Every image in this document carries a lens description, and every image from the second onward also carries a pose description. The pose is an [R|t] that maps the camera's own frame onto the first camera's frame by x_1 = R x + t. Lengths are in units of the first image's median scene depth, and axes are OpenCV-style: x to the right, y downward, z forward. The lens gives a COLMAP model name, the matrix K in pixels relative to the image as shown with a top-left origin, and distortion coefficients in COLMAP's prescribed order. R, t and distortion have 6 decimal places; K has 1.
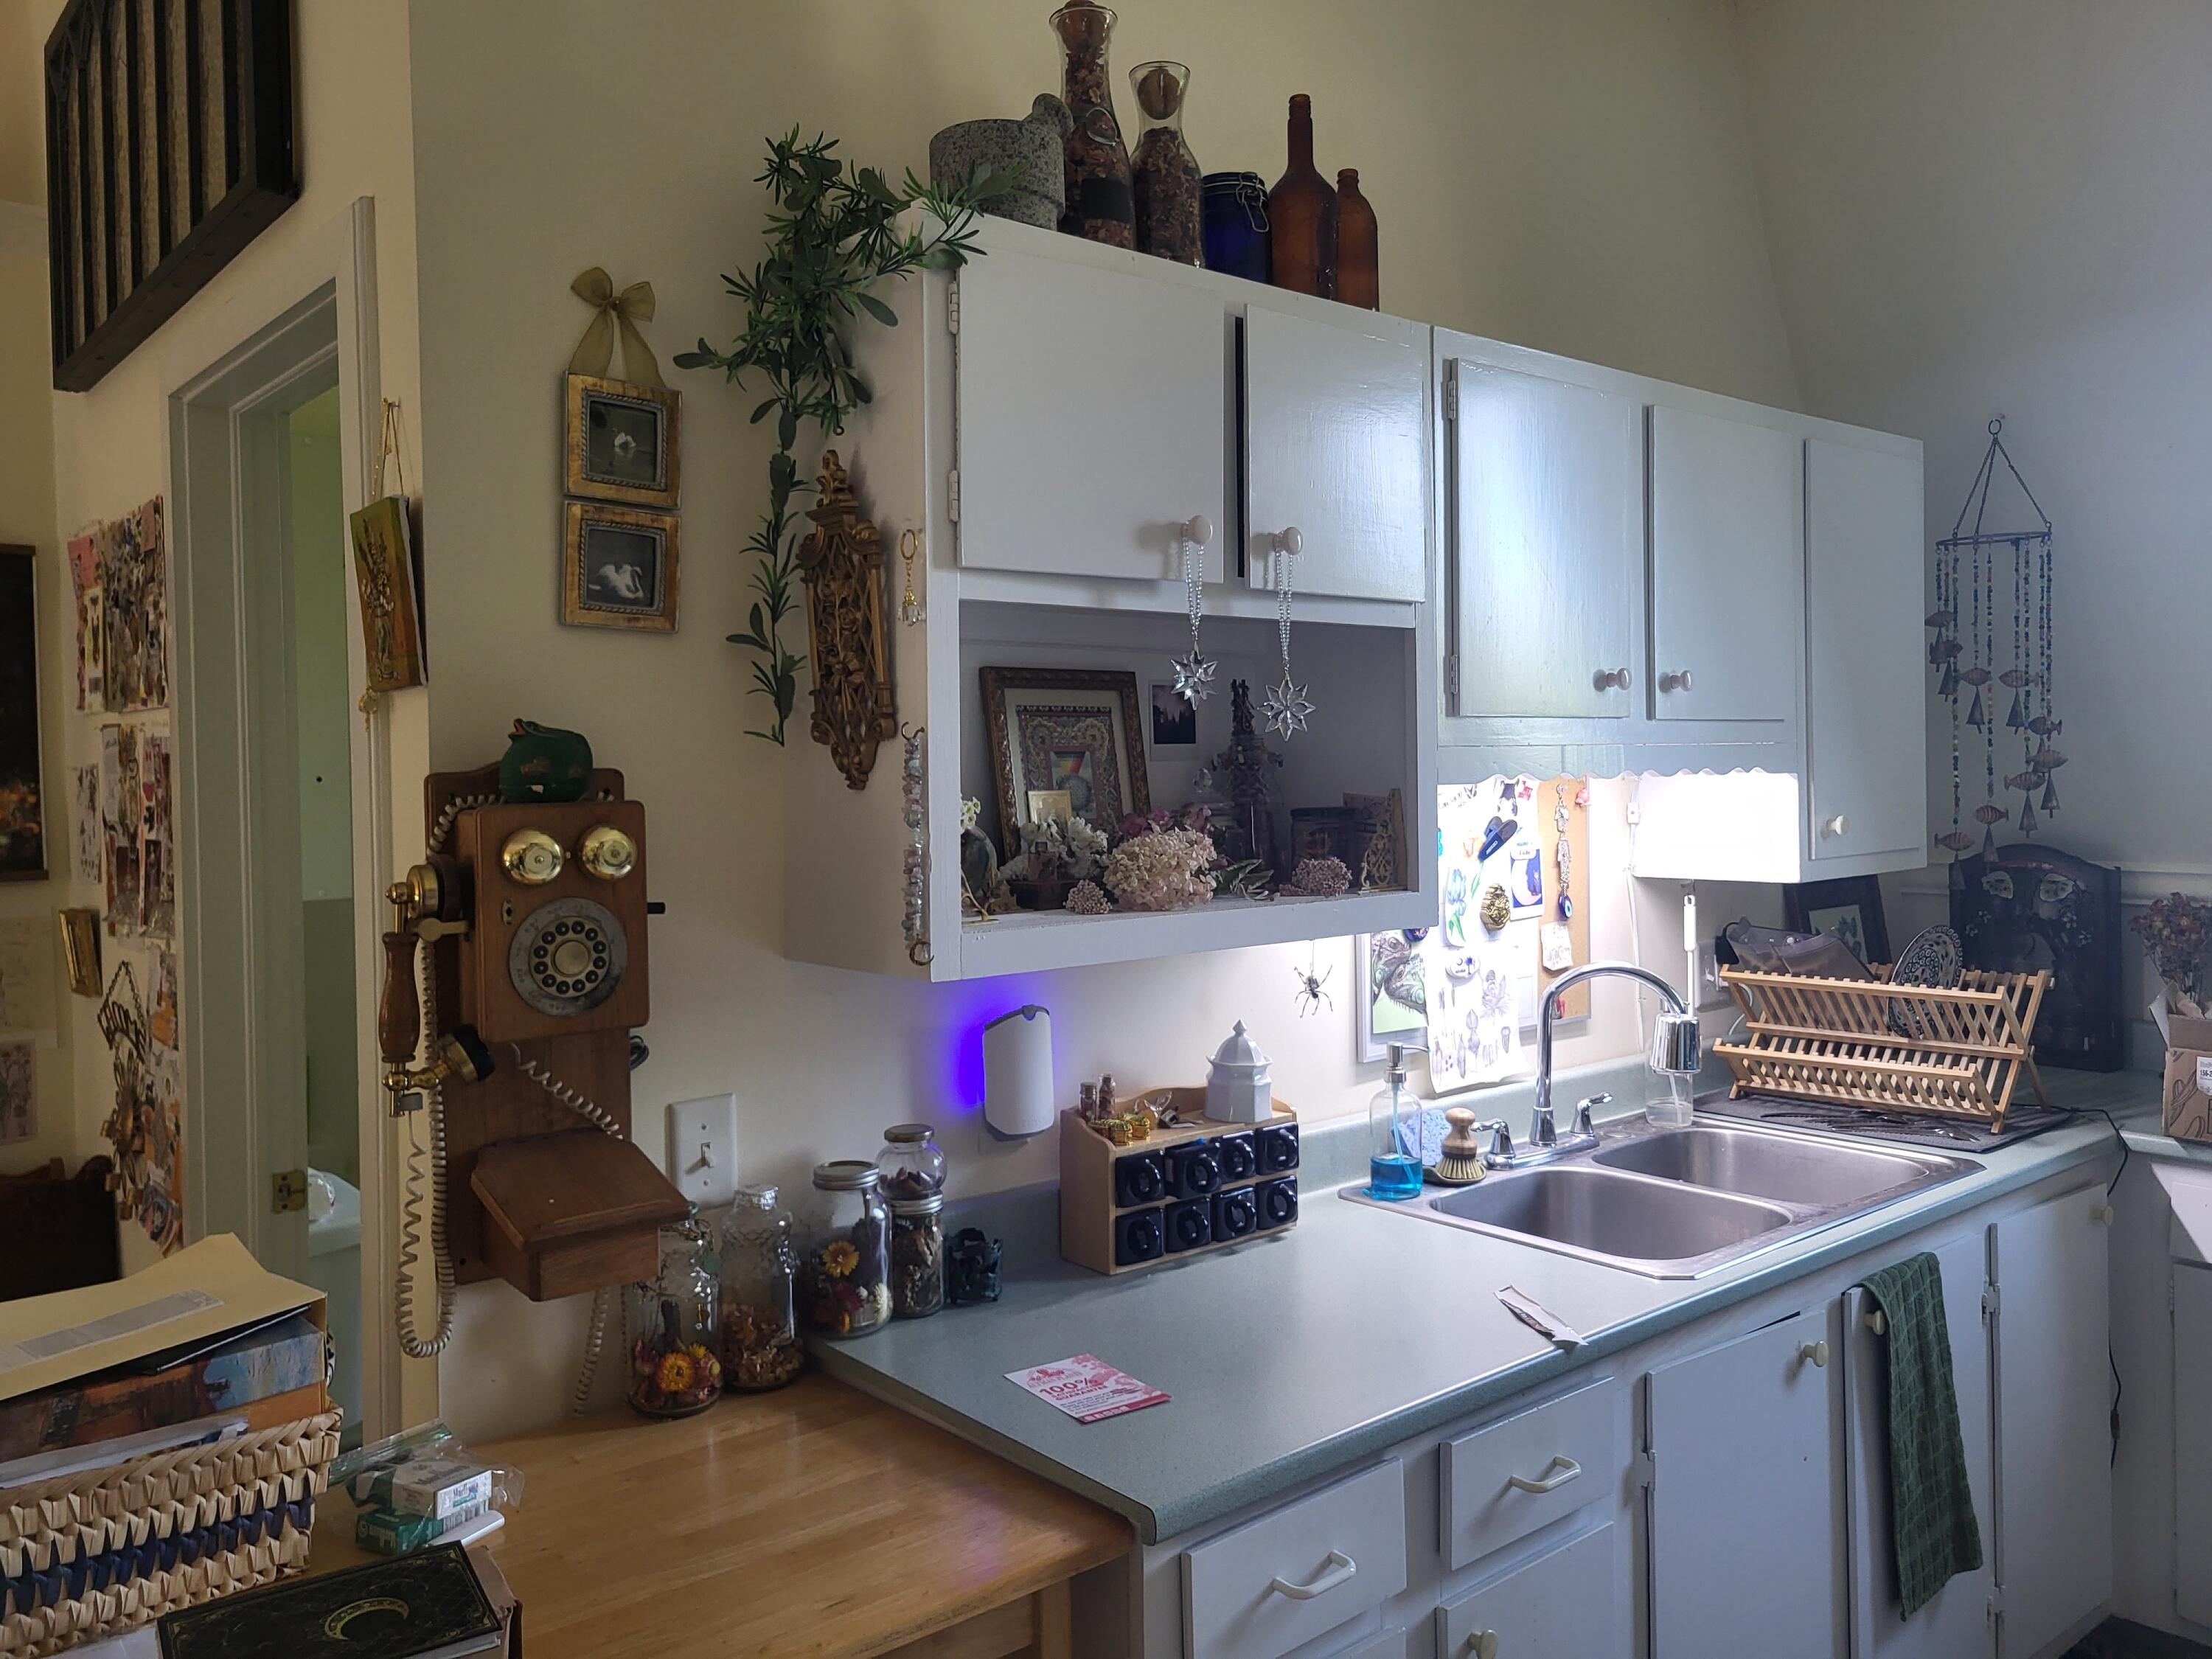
lens RADIAL K [[1670.7, 0, 1111.3], [0, 1670.7, 784.8], [0, 0, 1]] dist [0.030434, -0.004773]
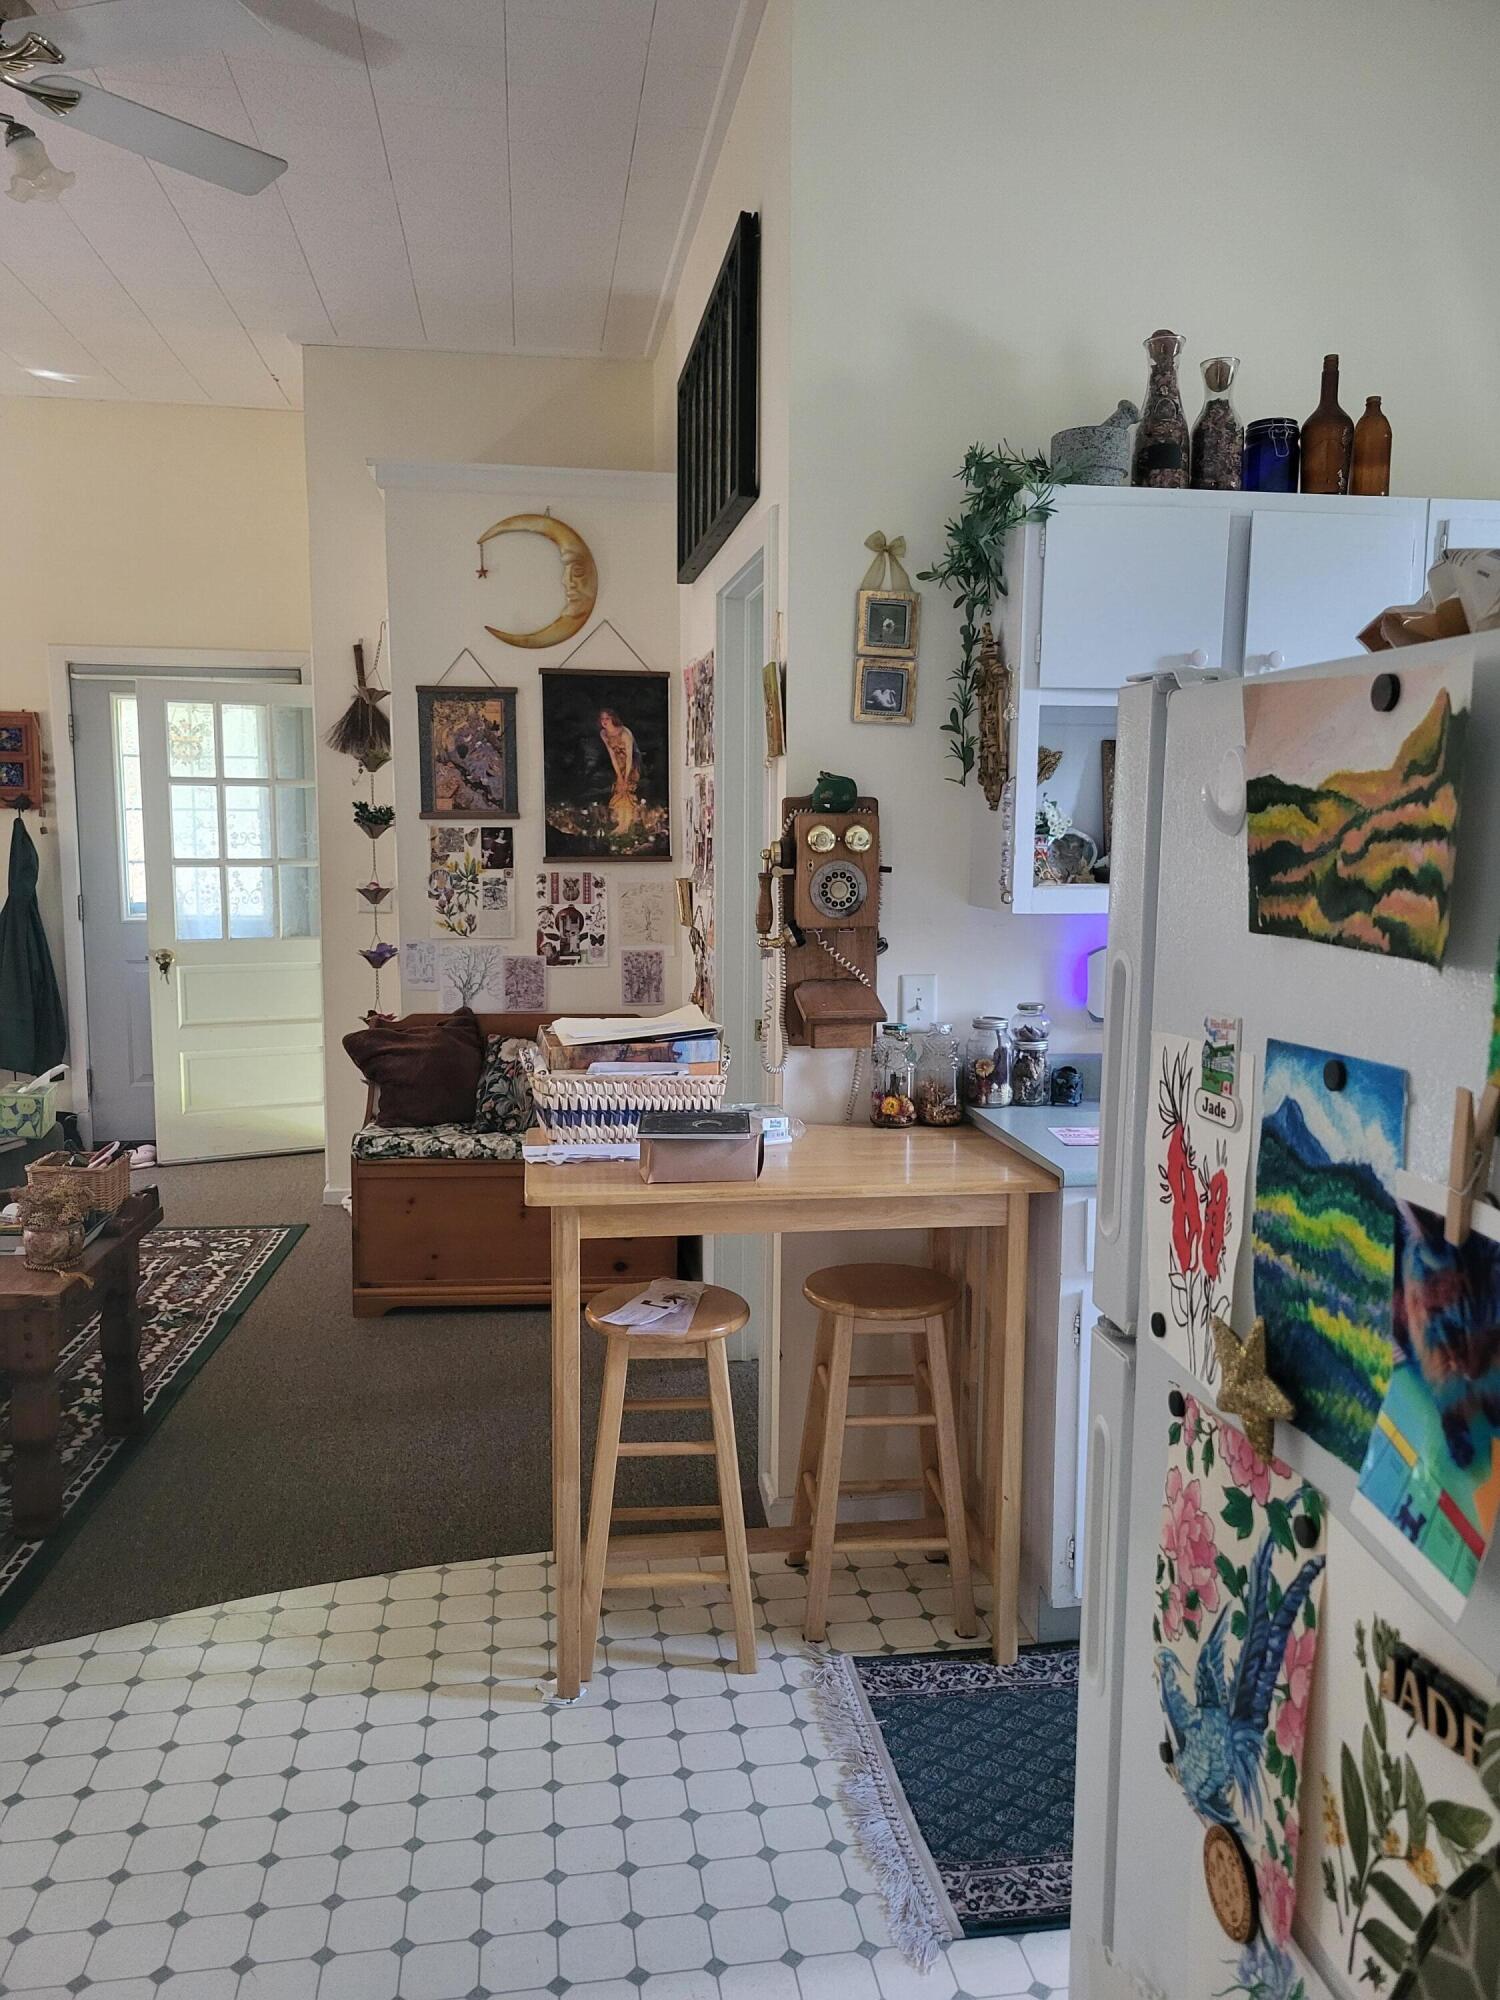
lens RADIAL K [[1480.3, 0, 750.0], [0, 1480.3, 1000.0], [0, 0, 1]] dist [0.004738, -0.003284]
pose [[0.851049, 0.084522, -0.518240, 0.479557], [-0.026041, 0.992539, 0.119112, 0.022450], [0.524441, -0.087874, 0.846900, -0.536341]]
